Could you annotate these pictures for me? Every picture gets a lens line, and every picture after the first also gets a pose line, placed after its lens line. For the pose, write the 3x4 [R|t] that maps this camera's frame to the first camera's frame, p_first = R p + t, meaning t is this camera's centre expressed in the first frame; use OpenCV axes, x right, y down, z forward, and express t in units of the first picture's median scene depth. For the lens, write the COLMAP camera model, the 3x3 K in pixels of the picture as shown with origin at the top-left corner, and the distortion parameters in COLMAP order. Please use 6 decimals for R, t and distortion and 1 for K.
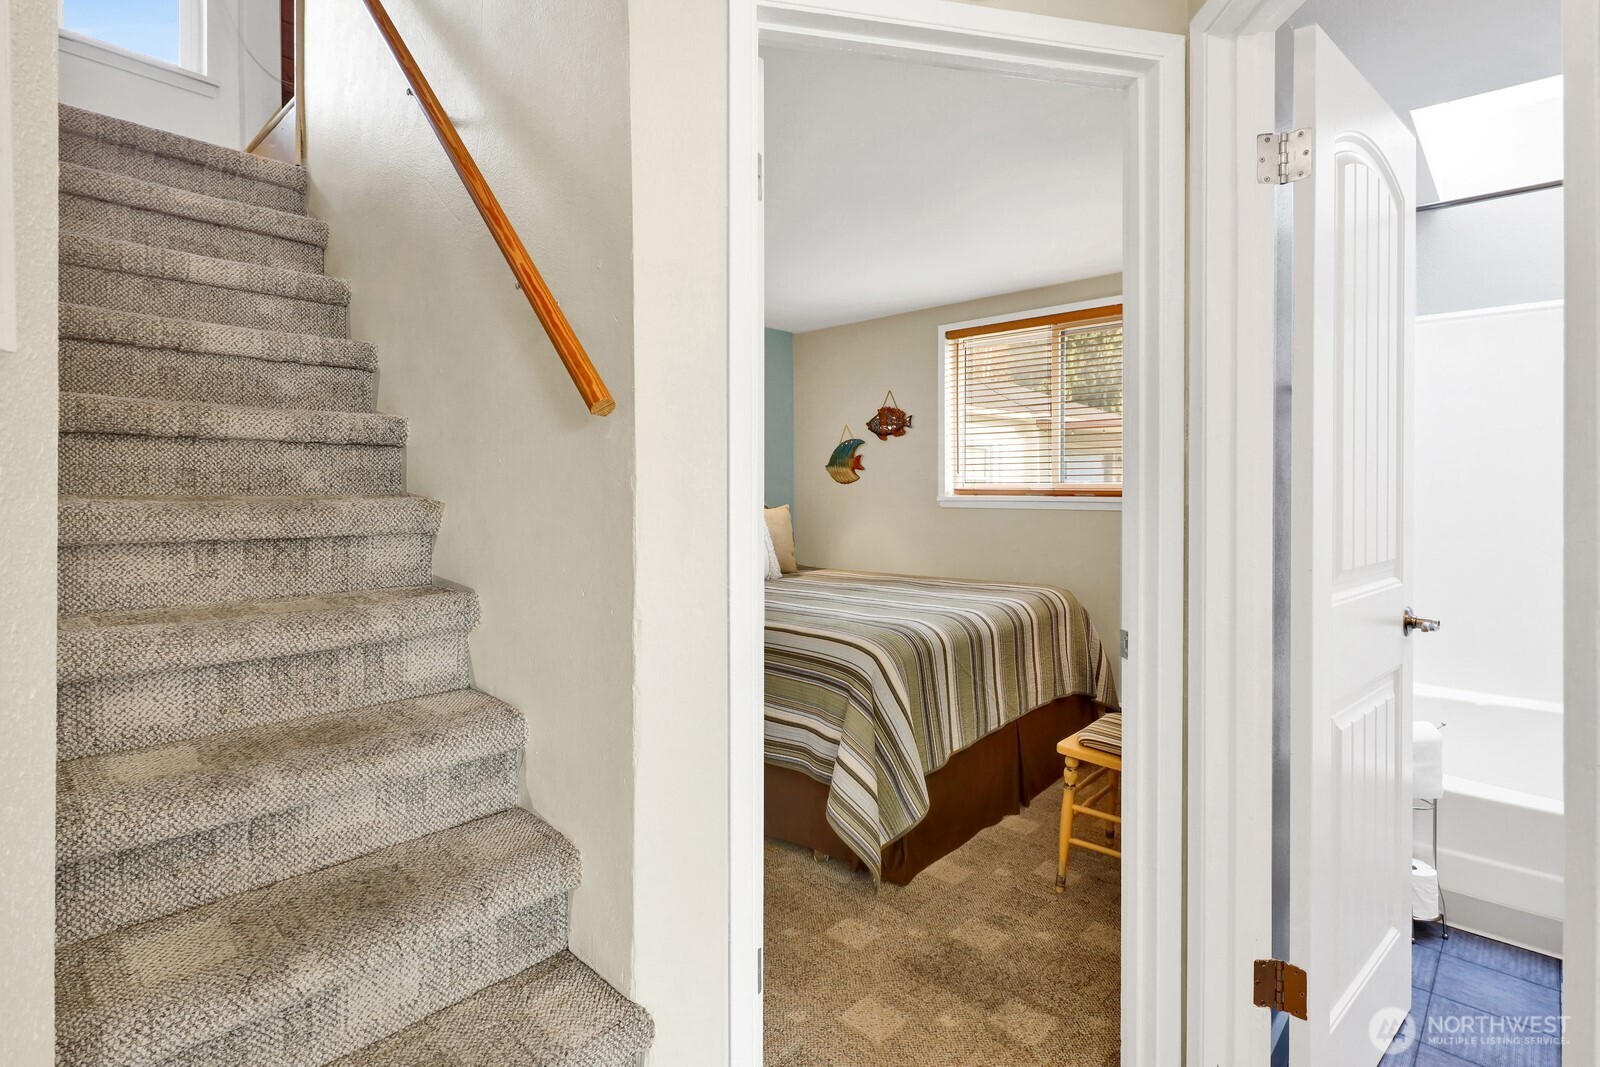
lens RADIAL K [[777.9, 0, 825.6], [0, 777.9, 492.5], [0, 0, 1]] dist [0.000070, -0.000139]
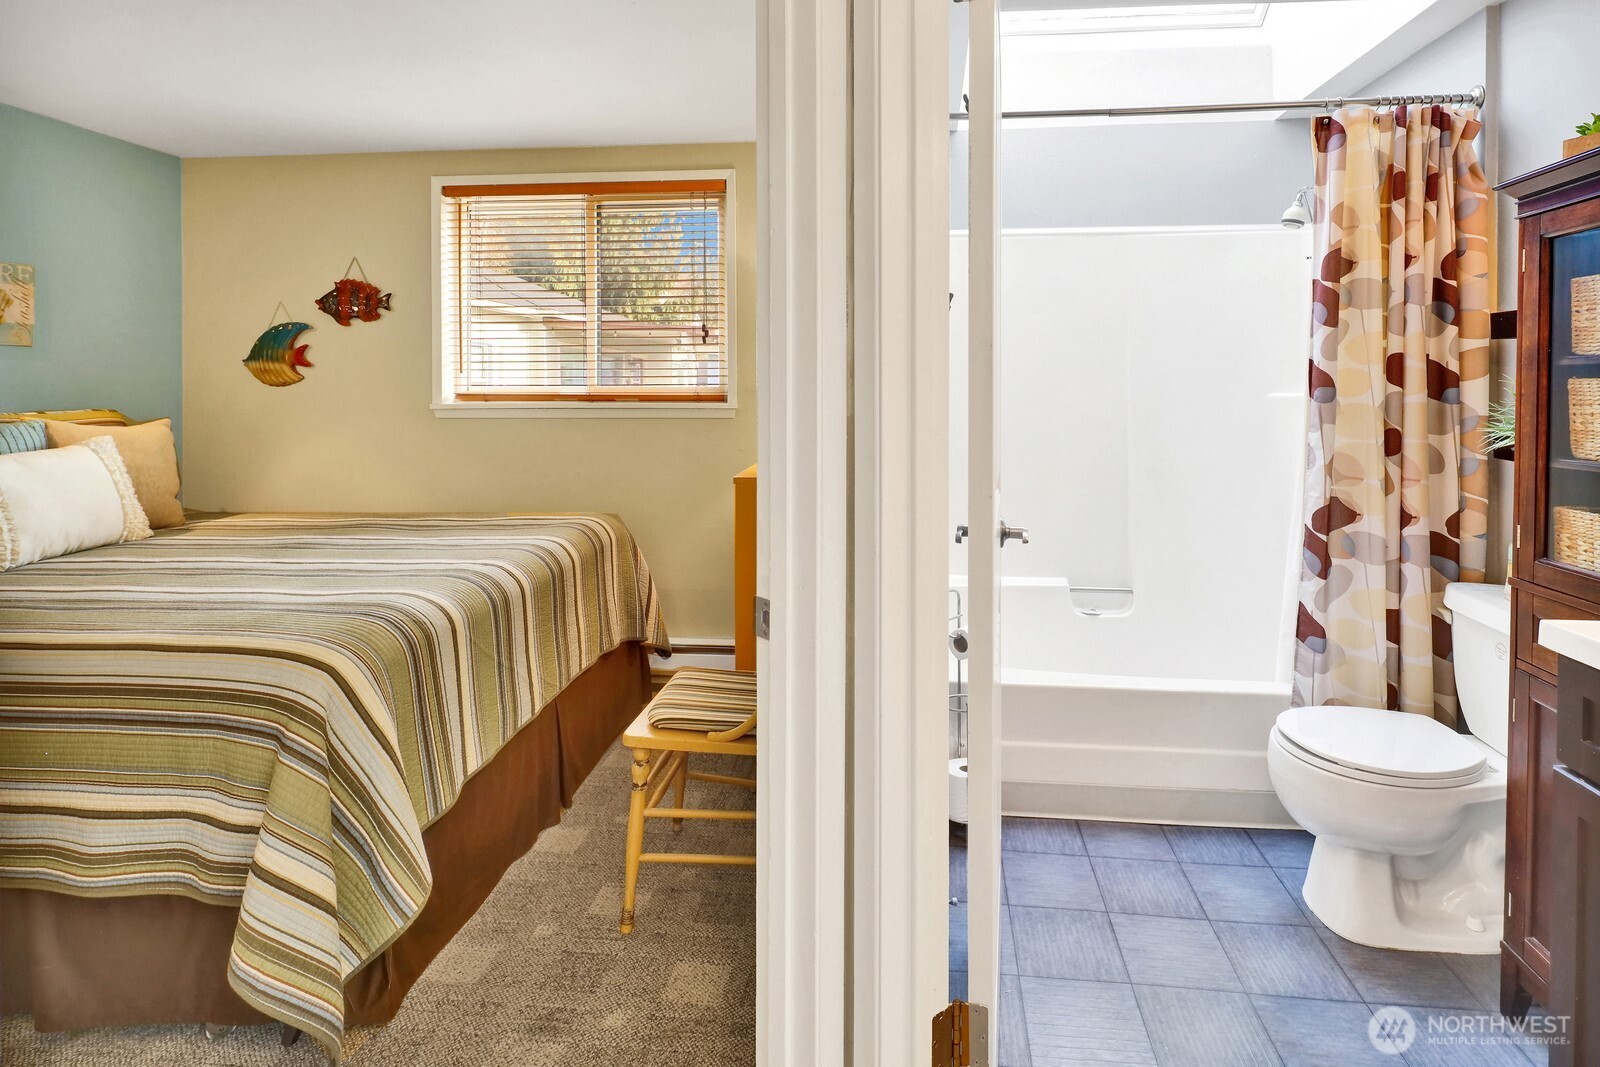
lens RADIAL K [[790.6, 0, 854.1], [0, 790.6, 392.6], [0, 0, 1]] dist [0.019155, -0.009321]
pose [[0.798547, -0.002417, 0.601928, 0.013084], [0.004689, 0.999987, -0.002205, -0.002823], [-0.601914, 0.004583, 0.798547, 0.220333]]
